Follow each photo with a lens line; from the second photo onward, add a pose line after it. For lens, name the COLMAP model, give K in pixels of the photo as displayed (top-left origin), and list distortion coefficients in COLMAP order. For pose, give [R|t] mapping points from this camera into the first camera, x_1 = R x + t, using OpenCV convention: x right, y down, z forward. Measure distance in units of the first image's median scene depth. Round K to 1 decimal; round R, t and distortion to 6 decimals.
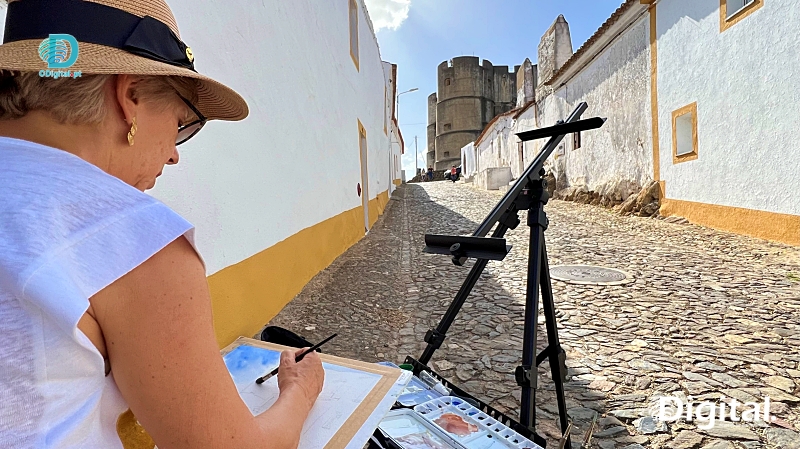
lens RADIAL K [[421.7, 0, 397.8], [0, 421.7, 226.5], [0, 0, 1]] dist [0.010561, -0.000501]
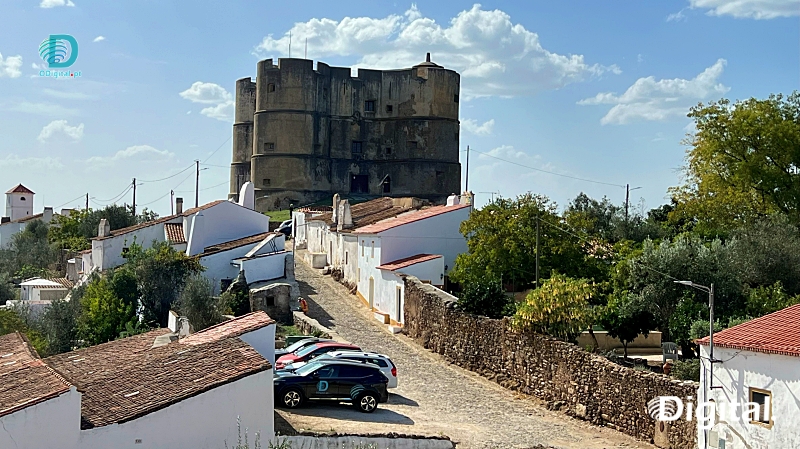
lens RADIAL K [[1114.9, 0, 399.3], [0, 1114.9, 225.0], [0, 0, 1]] dist [0.056222, 0.000000]
pose [[0.961334, 0.041420, 0.272253, -1.045493], [-0.034658, 0.998961, -0.029604, -0.222492], [-0.273197, 0.019023, 0.961770, -5.251851]]
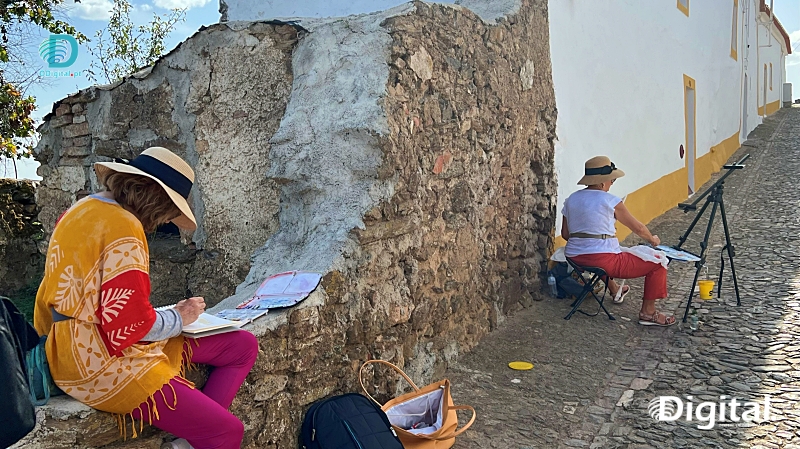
lens RADIAL K [[724.6, 0, 406.3], [0, 724.6, 220.1], [0, 0, 1]] dist [0.039199, 0.000000]
pose [[0.884411, 0.035545, -0.465354, 0.068079], [-0.006813, 0.997973, 0.063279, -0.015520], [0.466660, -0.052794, 0.882860, -0.396168]]
